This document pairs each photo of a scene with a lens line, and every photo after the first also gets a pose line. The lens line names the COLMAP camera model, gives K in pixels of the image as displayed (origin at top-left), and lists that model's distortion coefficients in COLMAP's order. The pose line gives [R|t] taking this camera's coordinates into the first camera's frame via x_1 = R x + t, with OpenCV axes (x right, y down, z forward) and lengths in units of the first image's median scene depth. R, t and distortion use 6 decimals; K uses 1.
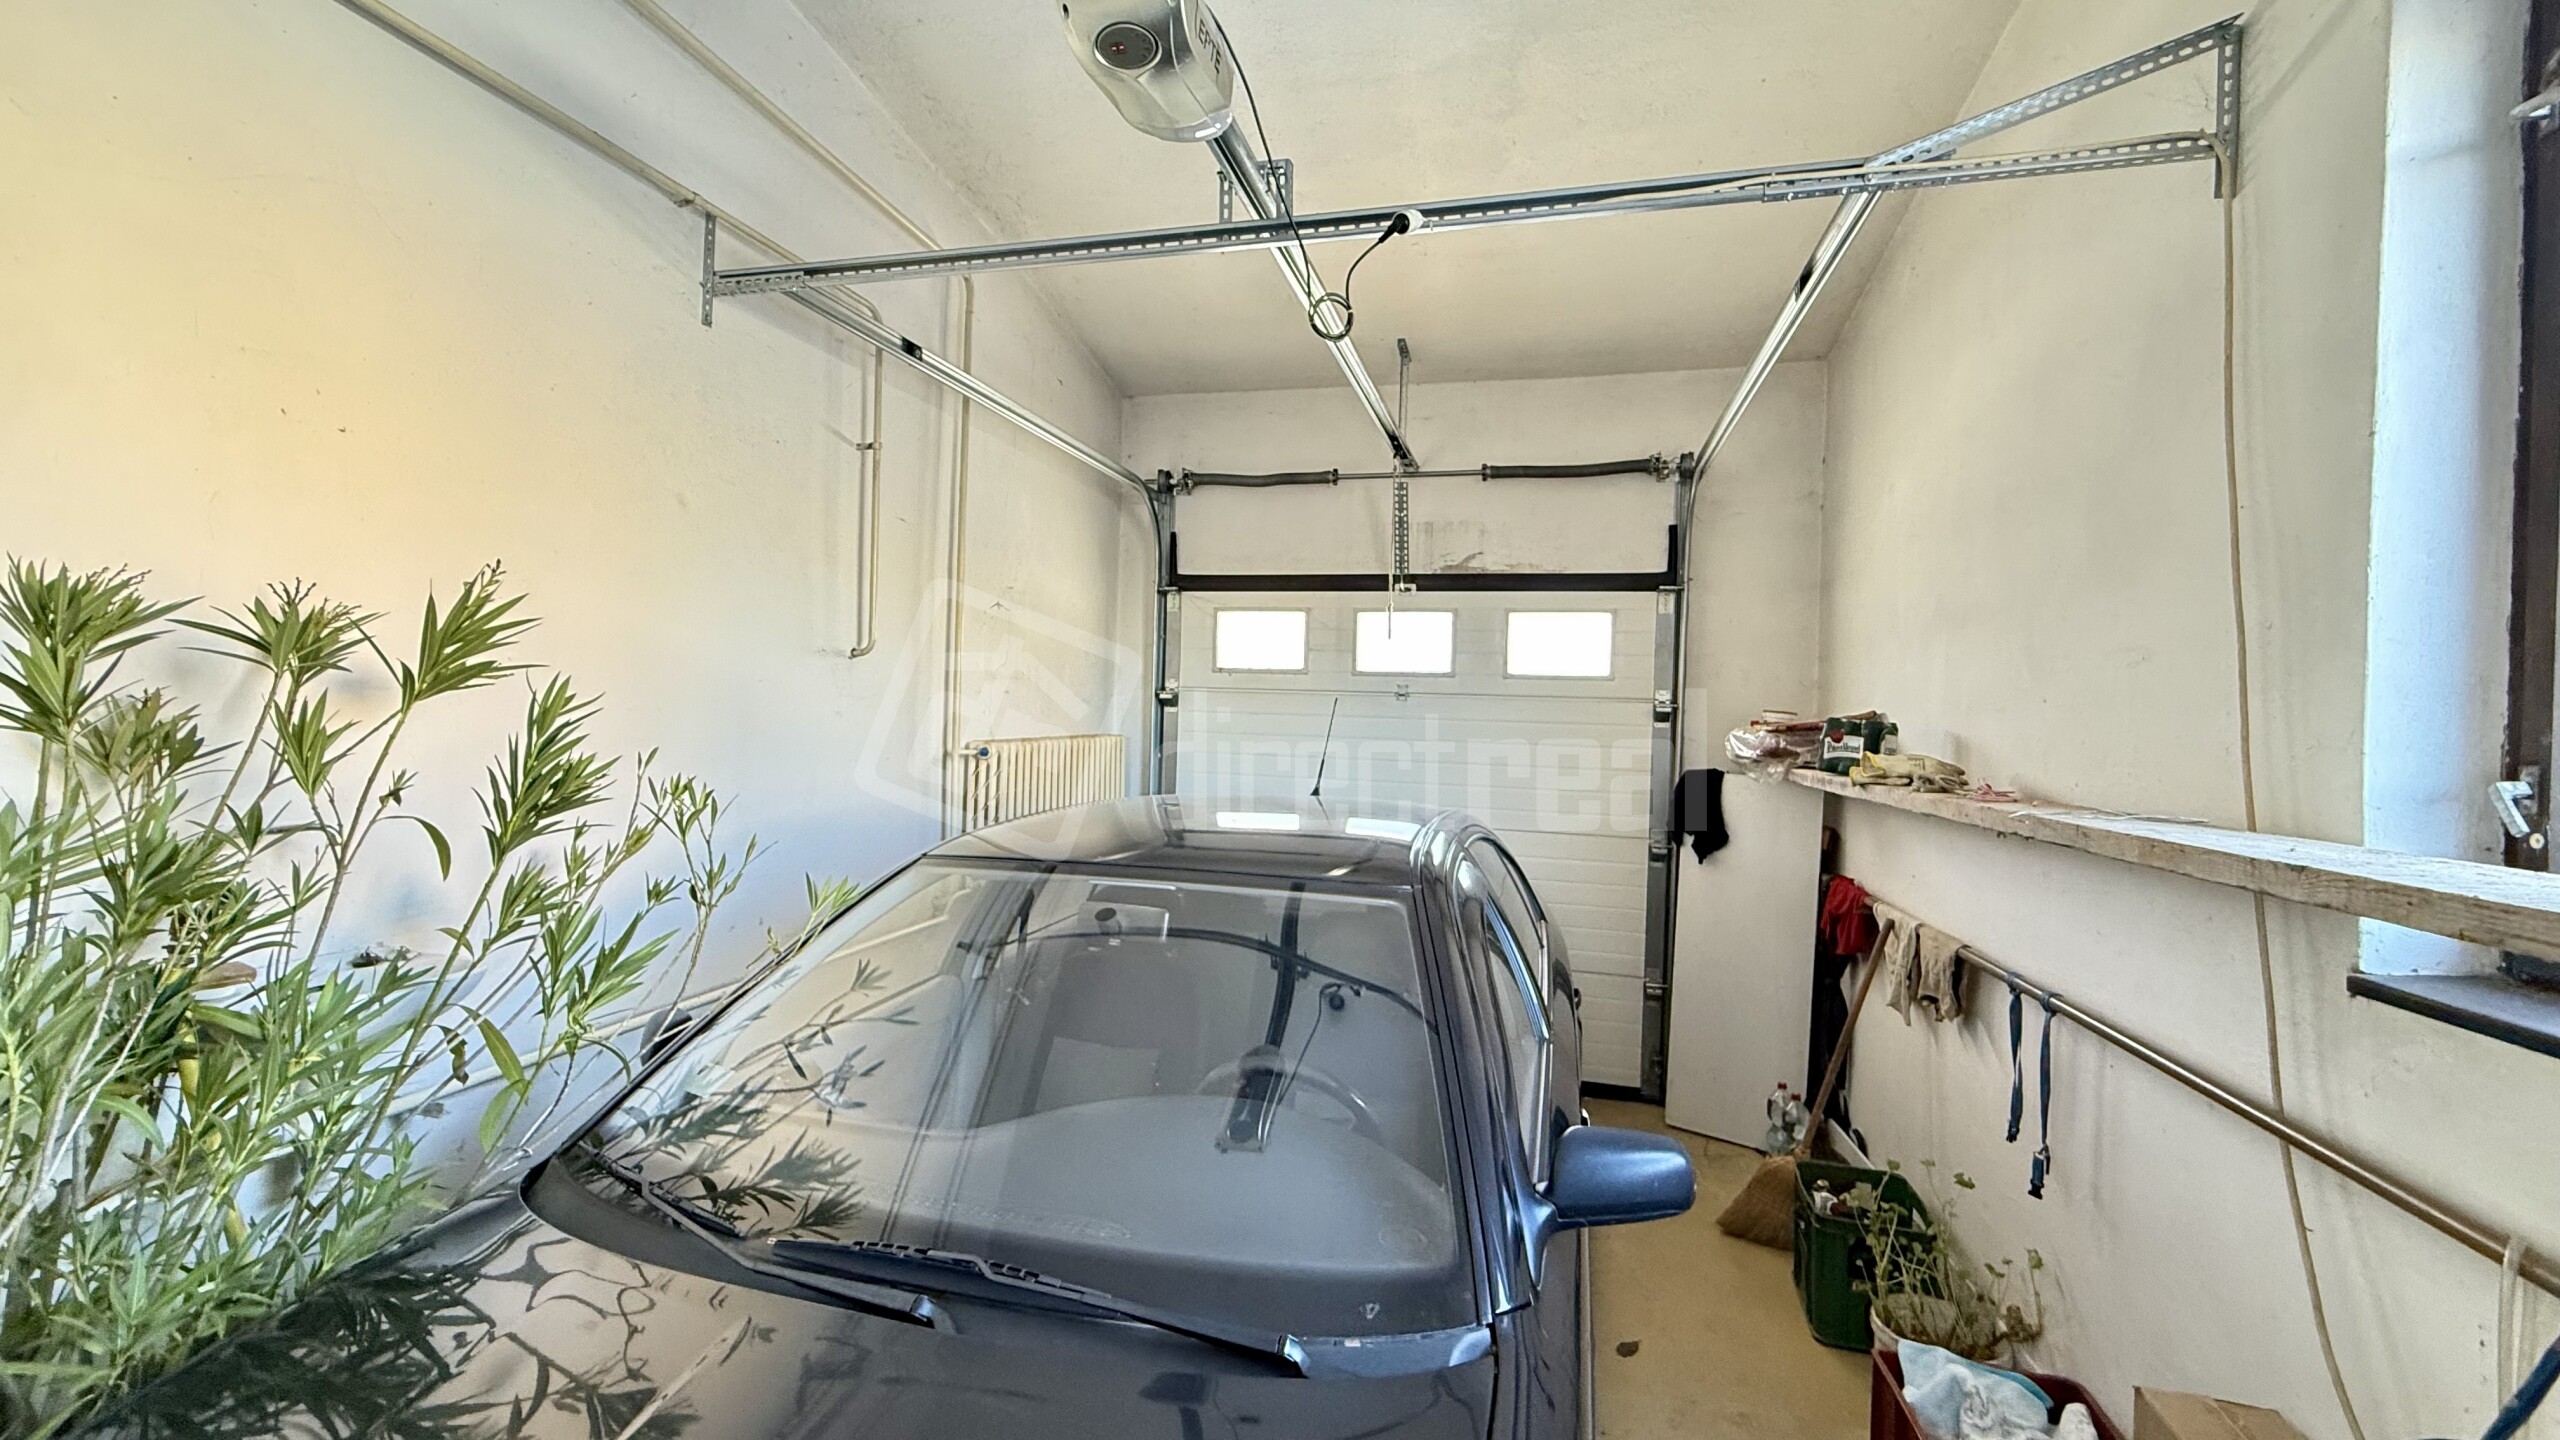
lens RADIAL K [[1014.2, 0, 1276.3], [0, 1014.2, 721.2], [0, 0, 1]] dist [-0.000654, 0.000102]
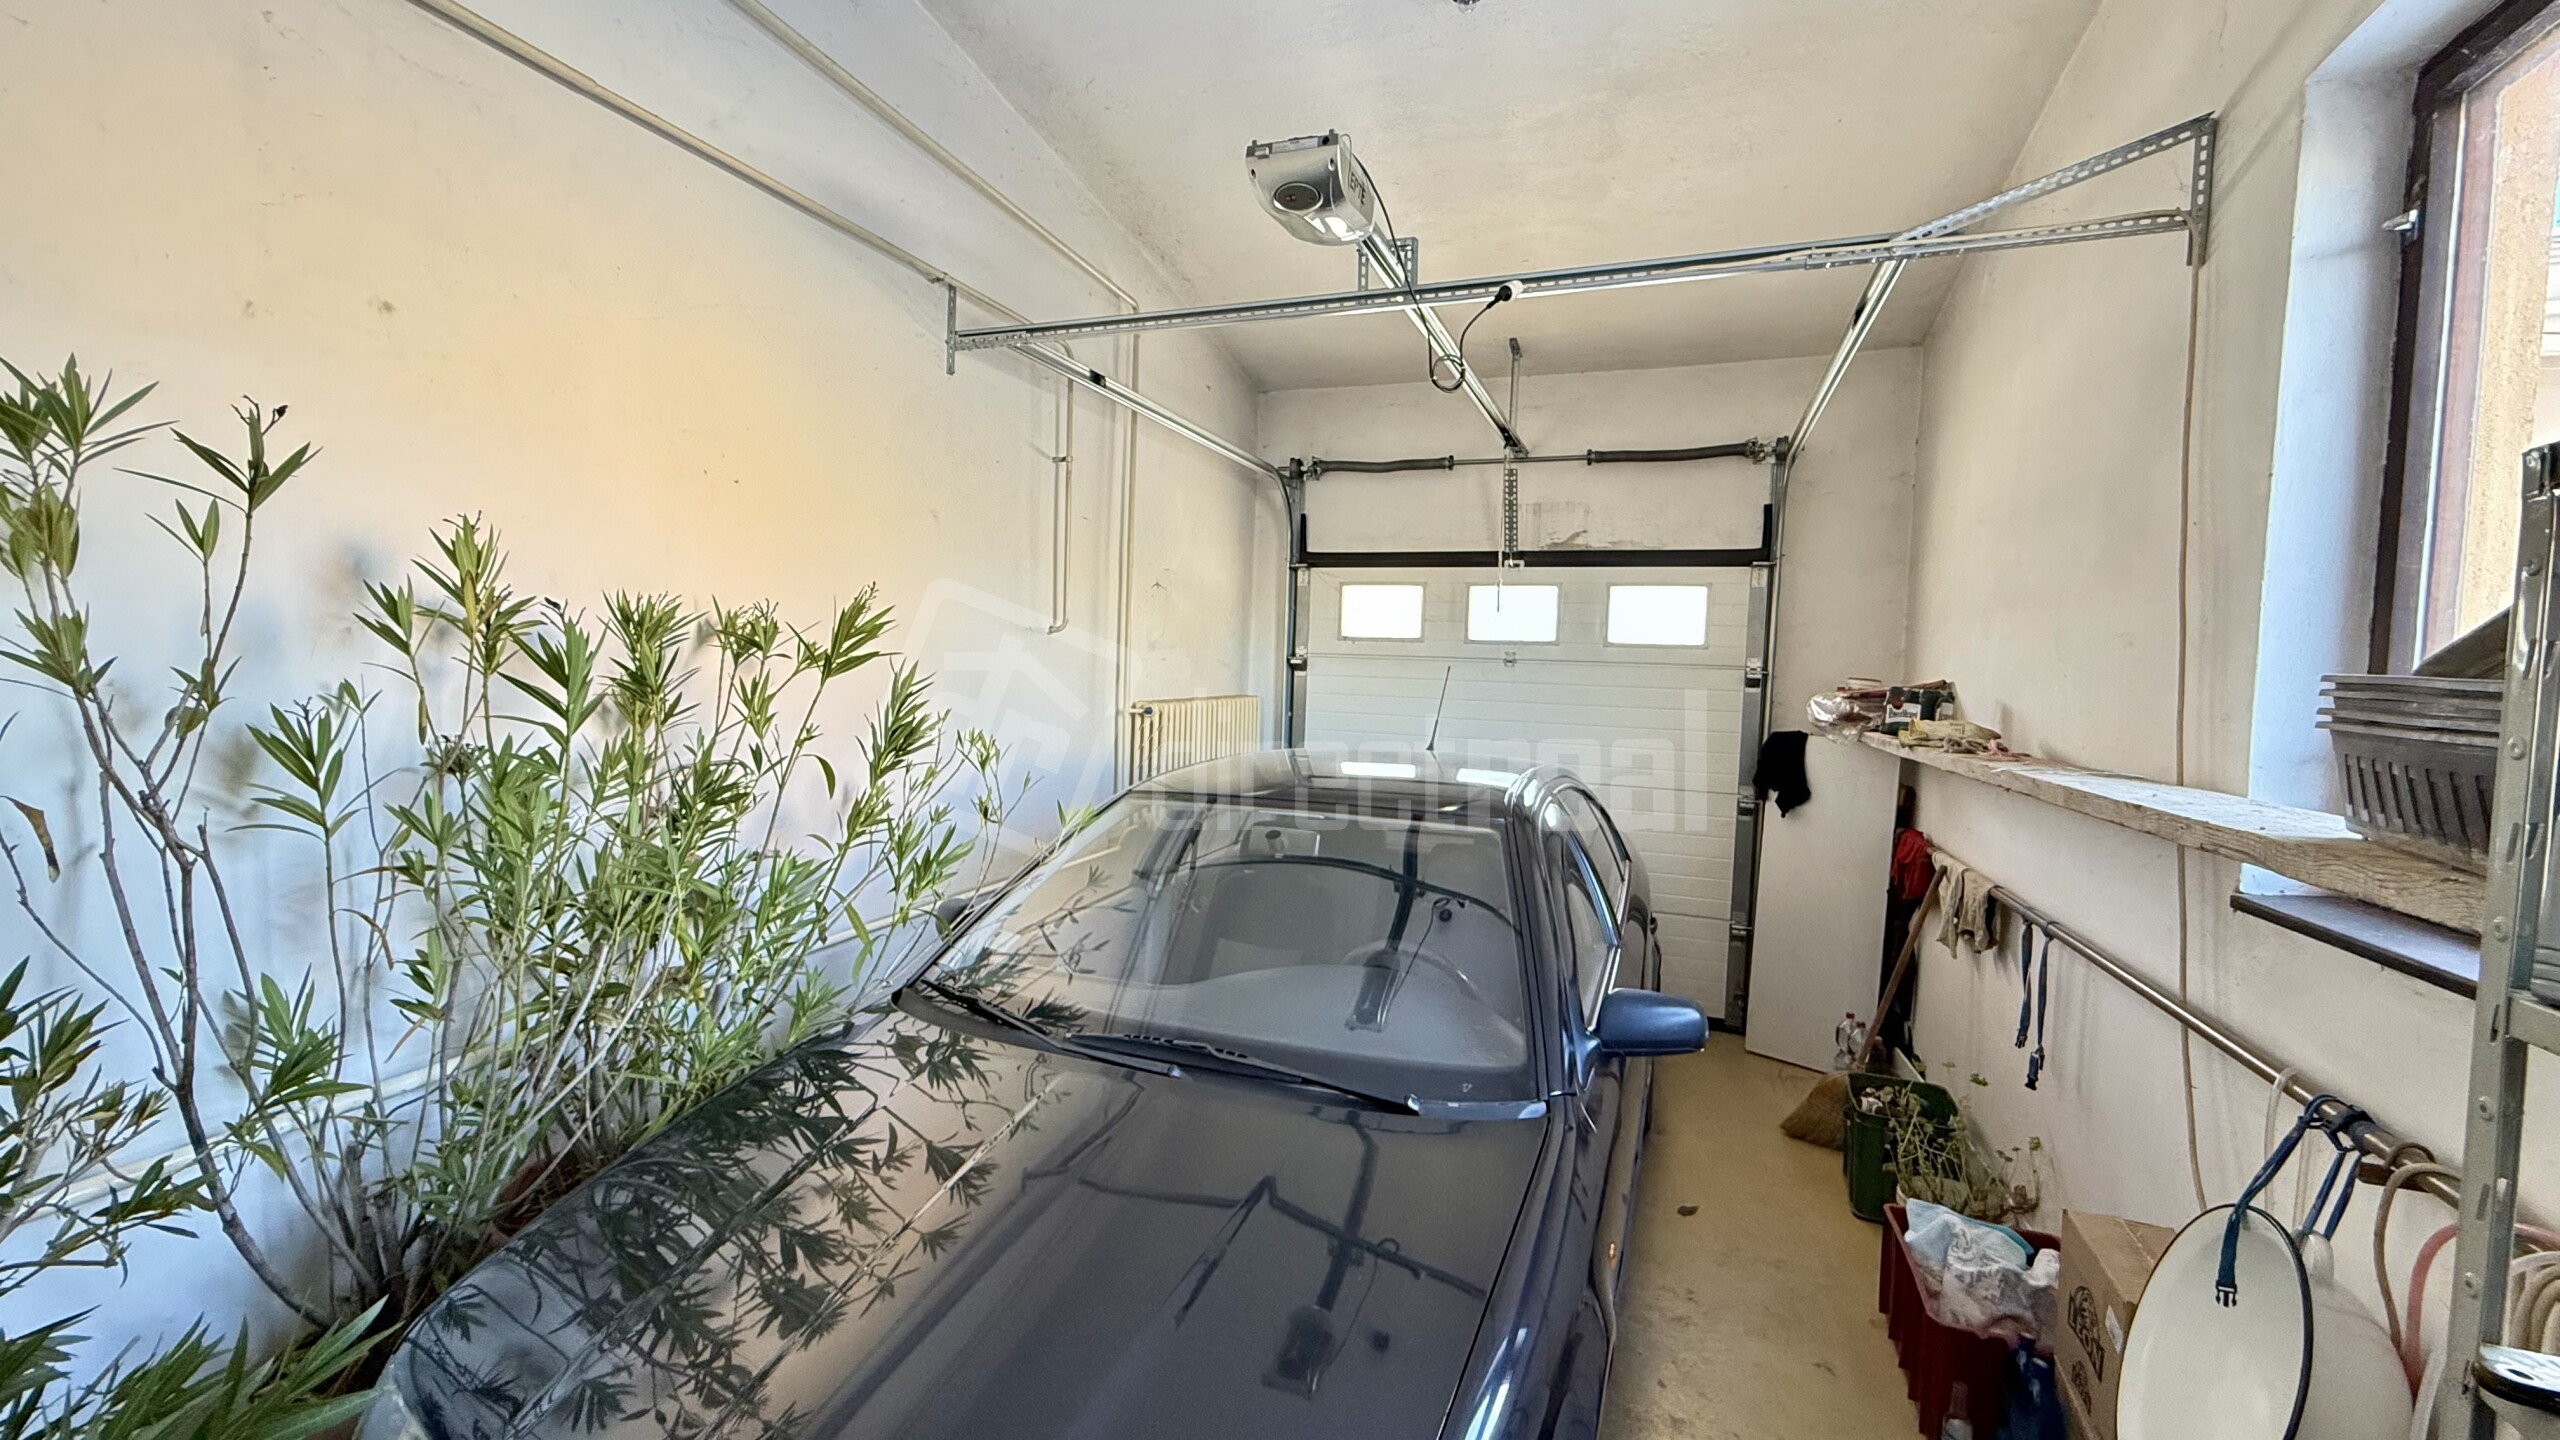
lens RADIAL K [[1014.2, 0, 1276.3], [0, 1014.2, 721.2], [0, 0, 1]] dist [-0.000654, 0.000102]
pose [[0.993862, 0.008896, -0.110267, -0.008129], [-0.004166, 0.999064, 0.043057, -0.008962], [0.110547, -0.042333, 0.992969, -0.159822]]
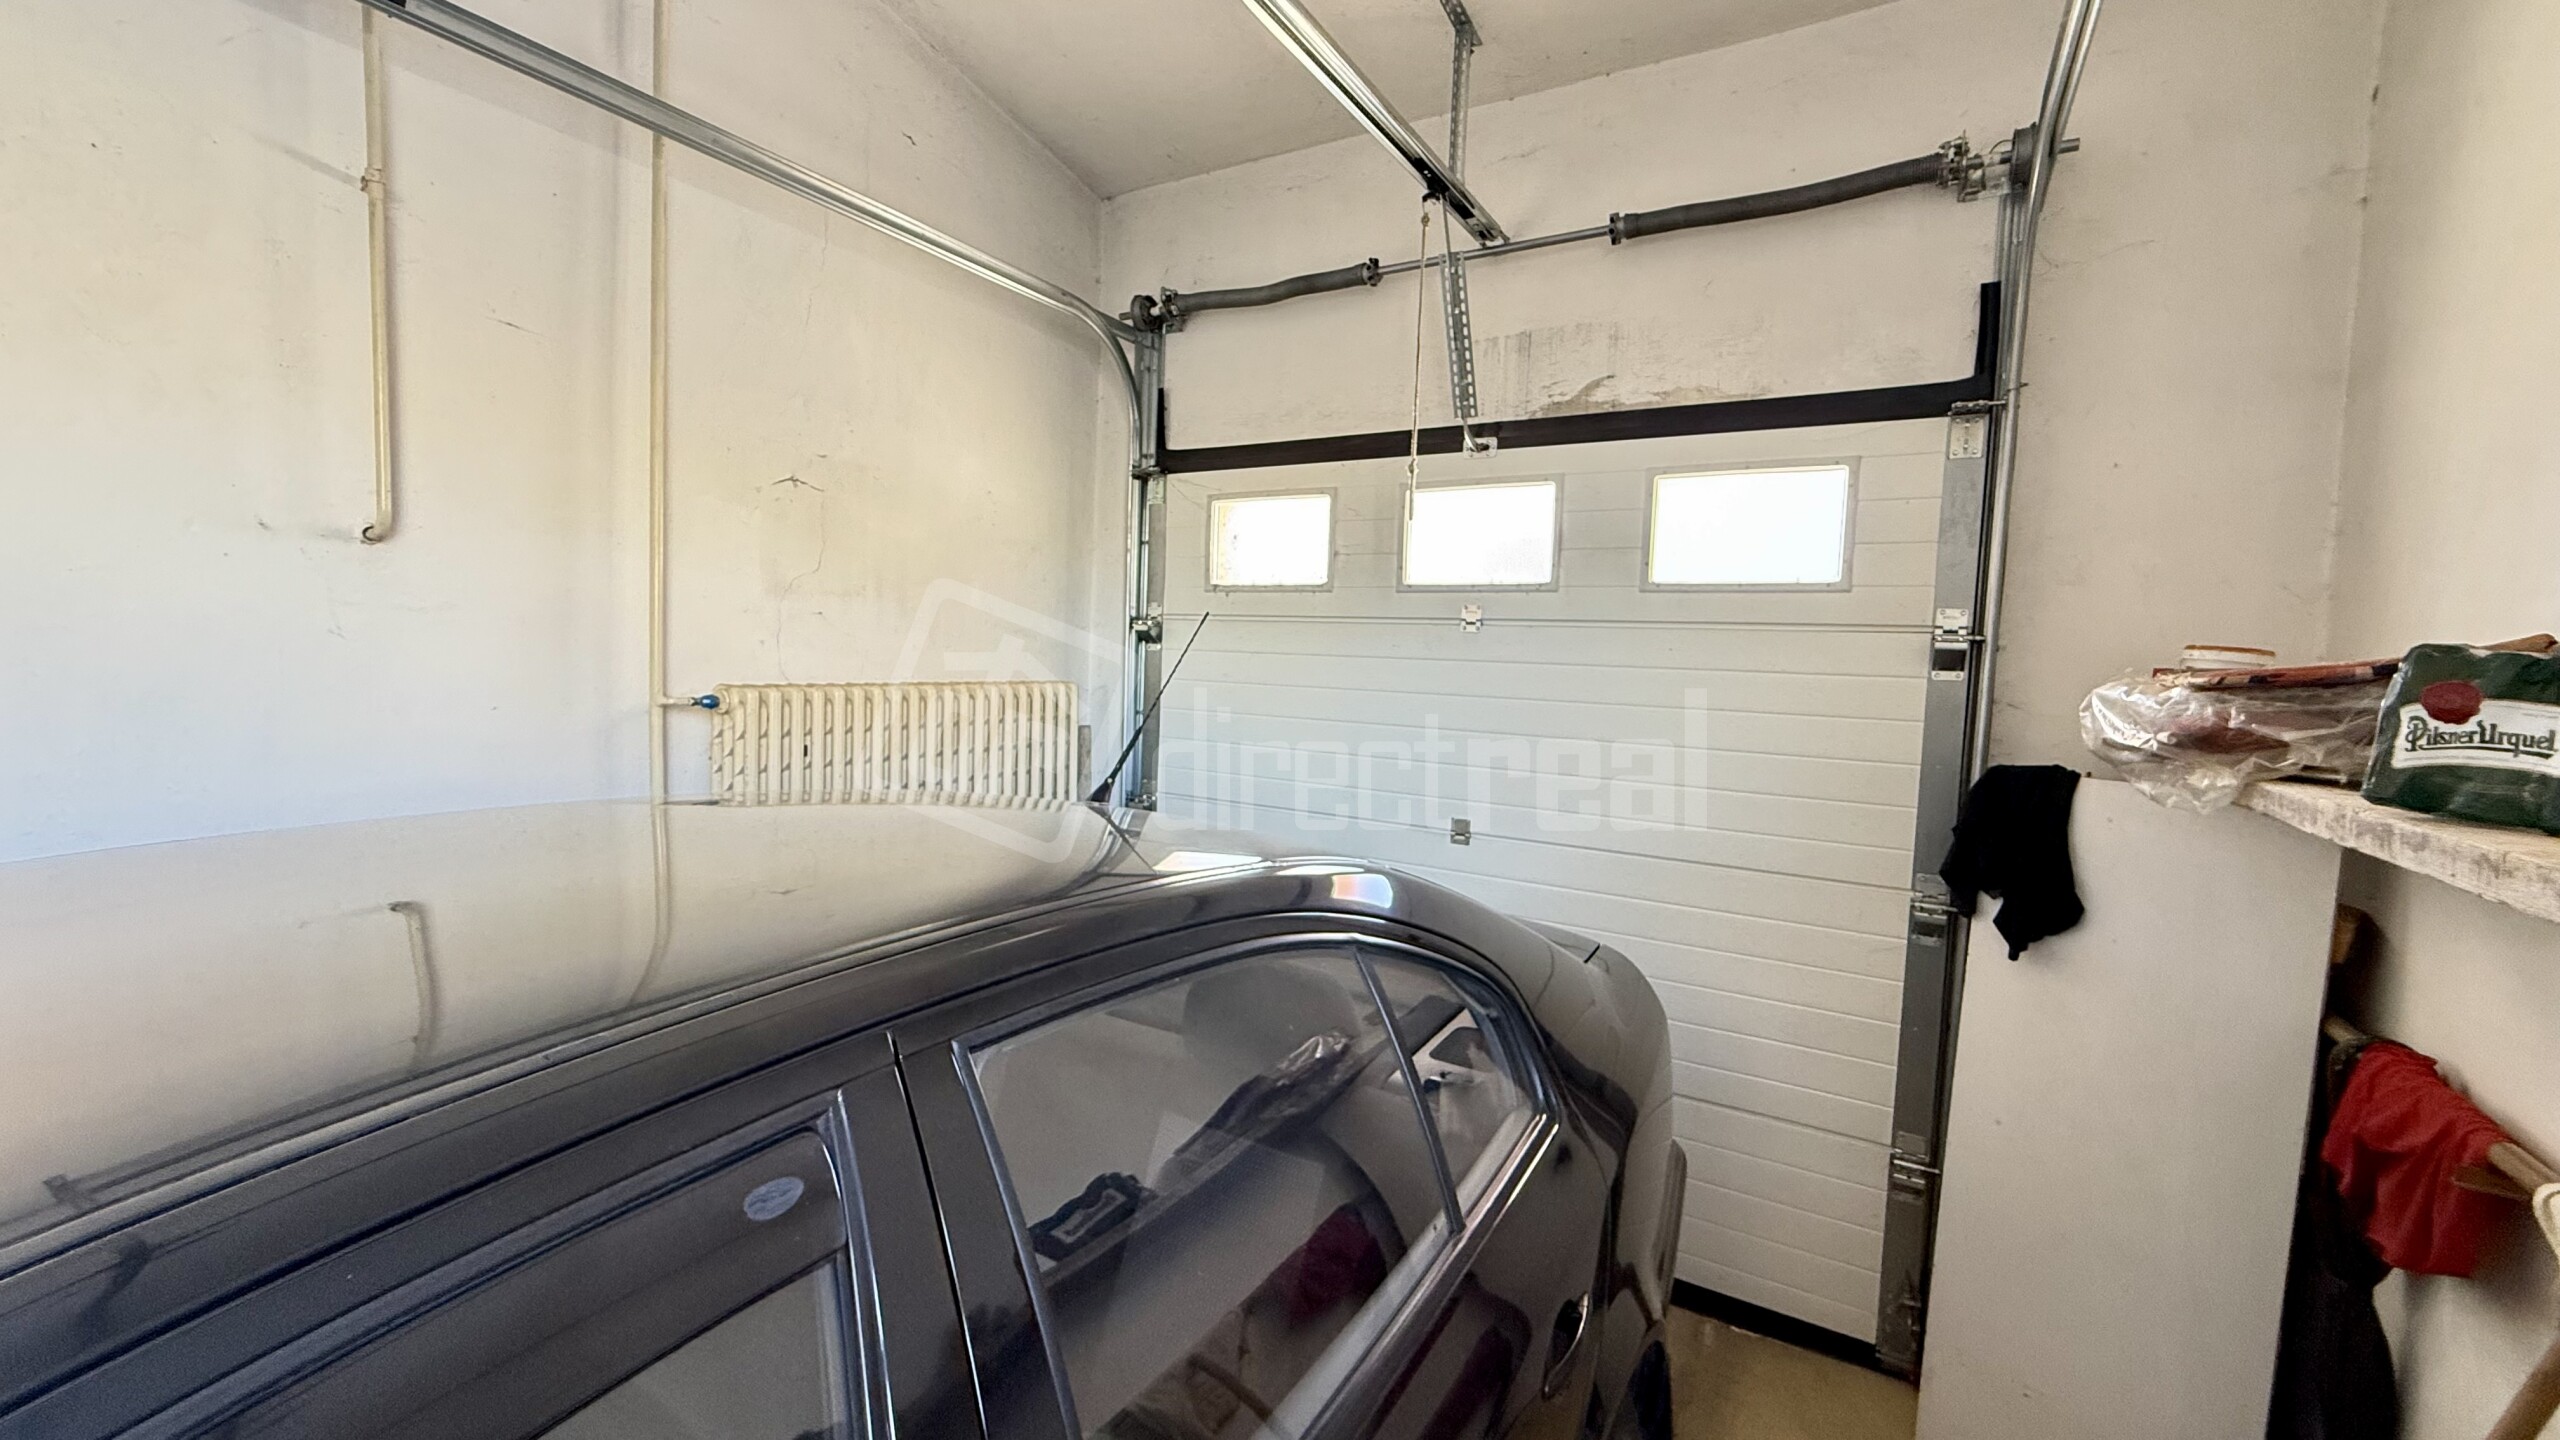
lens RADIAL K [[1014.7, 0, 1277.3], [0, 1014.7, 721.0], [0, 0, 1]] dist [-0.000215, -0.000266]
pose [[0.959797, 0.023585, -0.279704, 0.228846], [-0.011193, 0.998887, 0.045818, 0.008412], [0.280473, -0.040845, 0.958992, 0.470799]]
